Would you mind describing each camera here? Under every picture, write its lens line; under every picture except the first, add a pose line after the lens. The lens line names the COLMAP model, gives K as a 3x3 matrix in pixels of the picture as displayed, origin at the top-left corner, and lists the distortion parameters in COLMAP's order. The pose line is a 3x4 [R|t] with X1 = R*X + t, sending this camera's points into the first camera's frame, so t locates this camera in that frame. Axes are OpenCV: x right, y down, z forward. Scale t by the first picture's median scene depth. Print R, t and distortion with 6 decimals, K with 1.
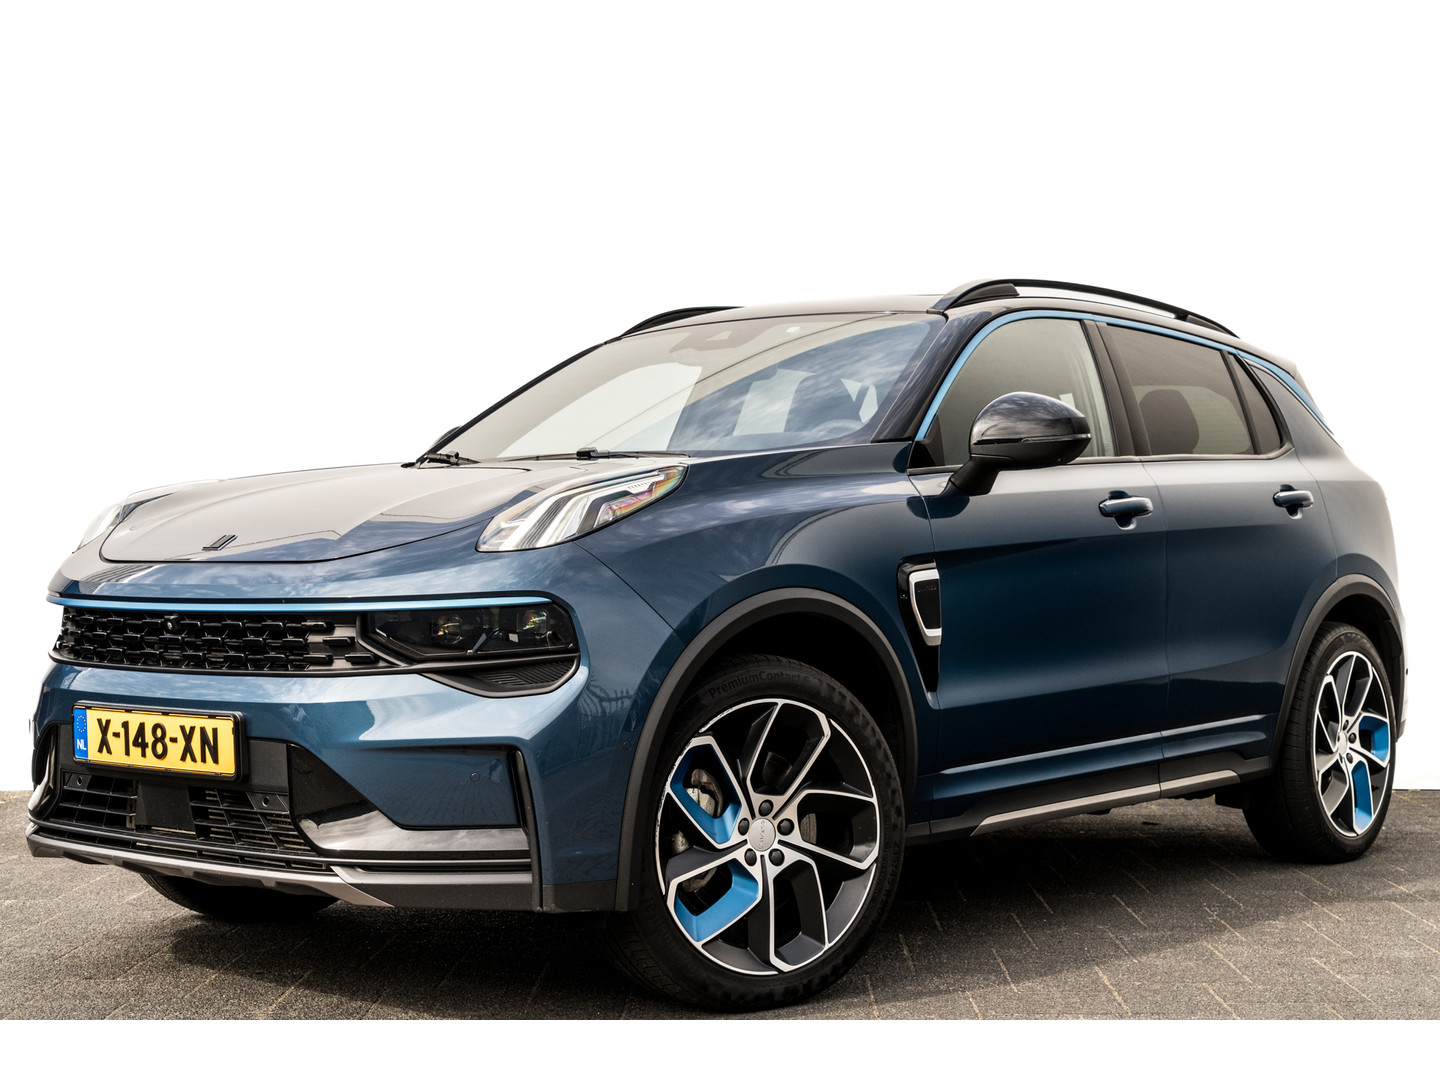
lens RADIAL K [[2150.5, 0, 720.0], [0, 2150.5, 540.0], [0, 0, 1]] dist [0.046837, 0.098814]
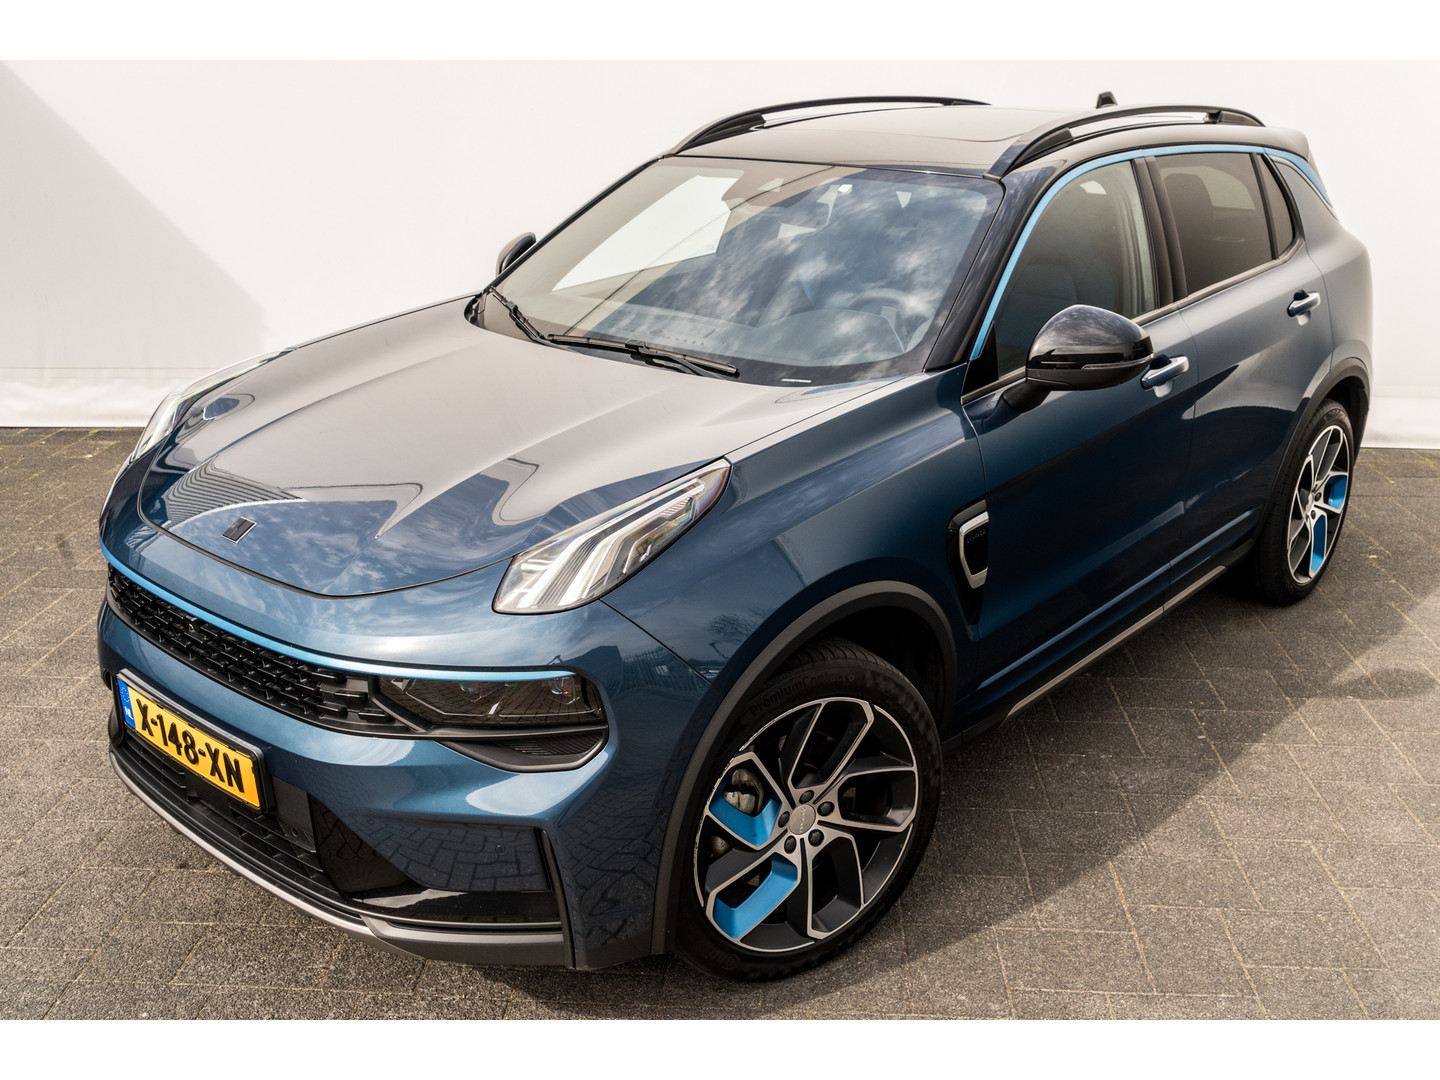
lens RADIAL K [[1381.1, 0, 720.0], [0, 1381.1, 540.0], [0, 0, 1]] dist [0.018964, 0.005523]
pose [[0.999244, 0.016105, -0.035390, 0.001988], [-0.003273, 0.941792, 0.336180, -0.204115], [0.038744, -0.335810, 0.941133, 0.437600]]
